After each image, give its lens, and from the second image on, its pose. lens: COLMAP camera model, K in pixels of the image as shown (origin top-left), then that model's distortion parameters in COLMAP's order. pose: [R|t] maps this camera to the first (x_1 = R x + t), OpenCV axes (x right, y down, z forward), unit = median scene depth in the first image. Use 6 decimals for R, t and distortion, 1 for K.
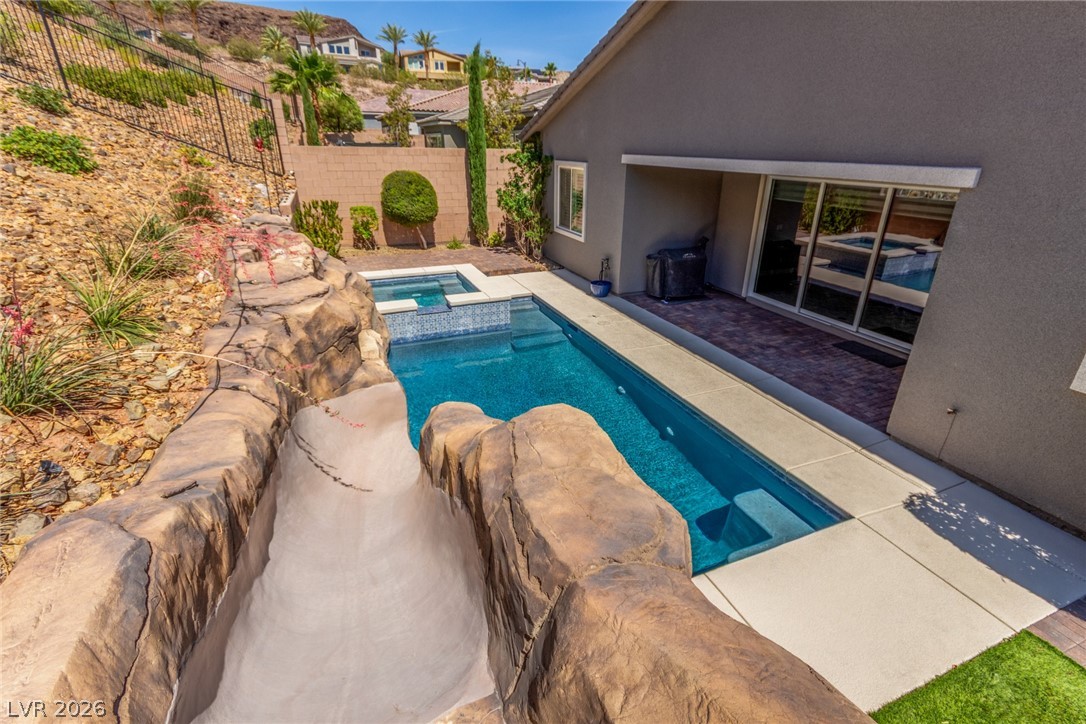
lens RADIAL K [[499.3, 0, 555.6], [0, 499.3, 353.5], [0, 0, 1]] dist [0.000643, 0.000185]
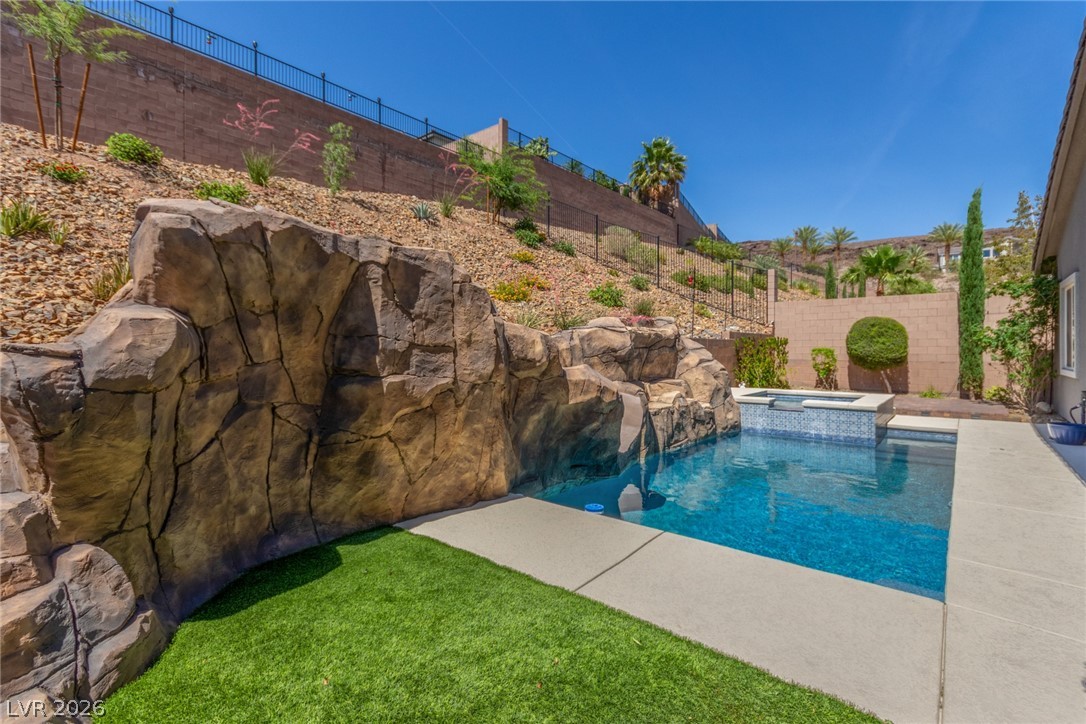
lens RADIAL K [[499.3, 0, 555.6], [0, 499.3, 353.5], [0, 0, 1]] dist [0.000643, 0.000185]
pose [[0.449058, -0.009440, -0.893453, 0.412283], [-0.339260, 0.923258, -0.180270, 0.139207], [0.826589, 0.384064, 0.411394, 0.106478]]
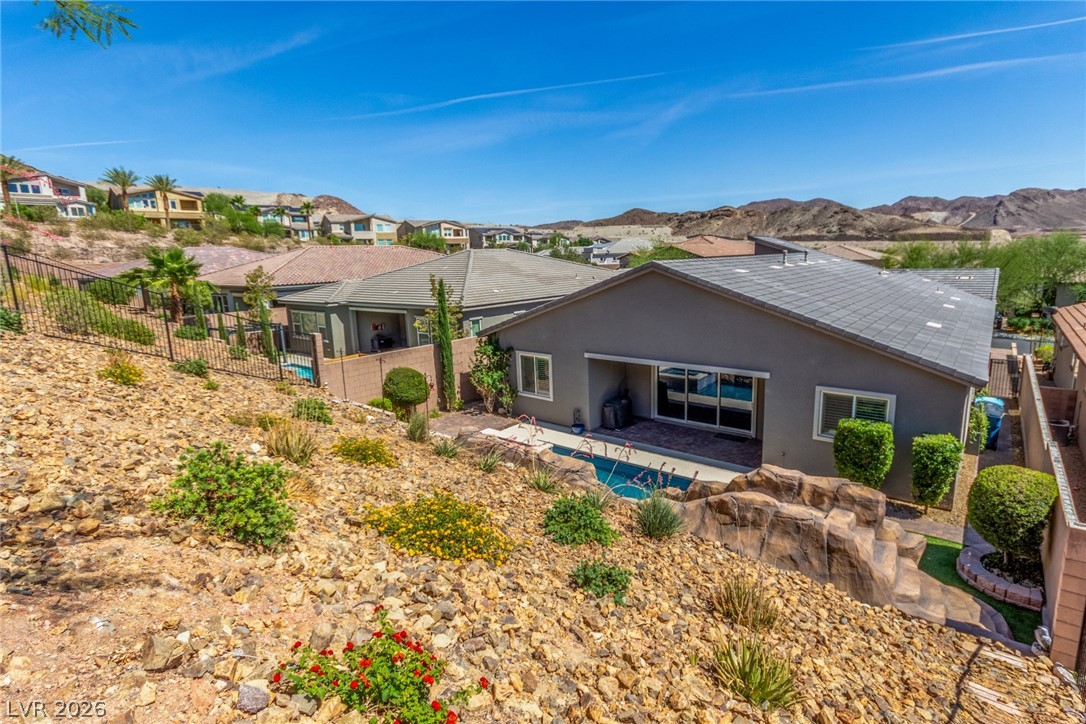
lens RADIAL K [[541.2, 0, 560.7], [0, 541.2, 346.9], [0, 0, 1]] dist [0.002685, 0.000138]
pose [[0.888168, -0.117477, 0.444249, -0.762945], [0.217396, 0.959157, -0.180991, -0.085235], [-0.404842, 0.257328, 0.877431, -0.633892]]
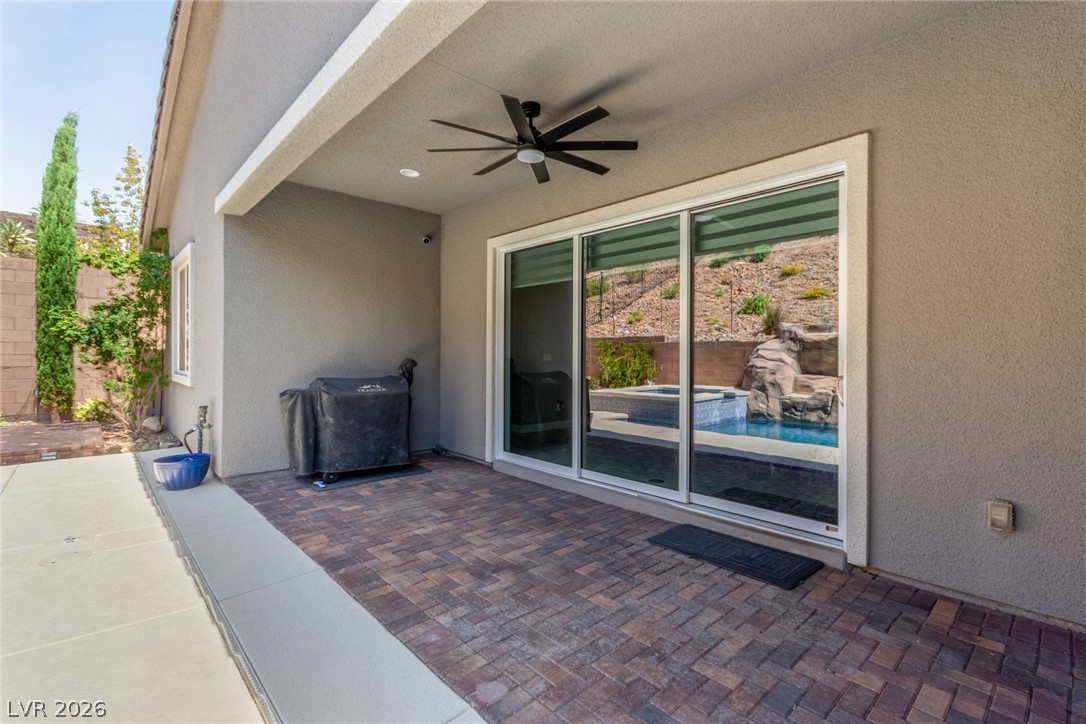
lens RADIAL K [[499.3, 0, 555.6], [0, 499.3, 353.5], [0, 0, 1]] dist [0.000643, 0.000185]
pose [[0.943116, -0.008546, 0.332354, 0.279813], [0.136078, 0.922020, -0.362439, -0.017018], [-0.303340, 0.387048, 0.870735, 0.486942]]
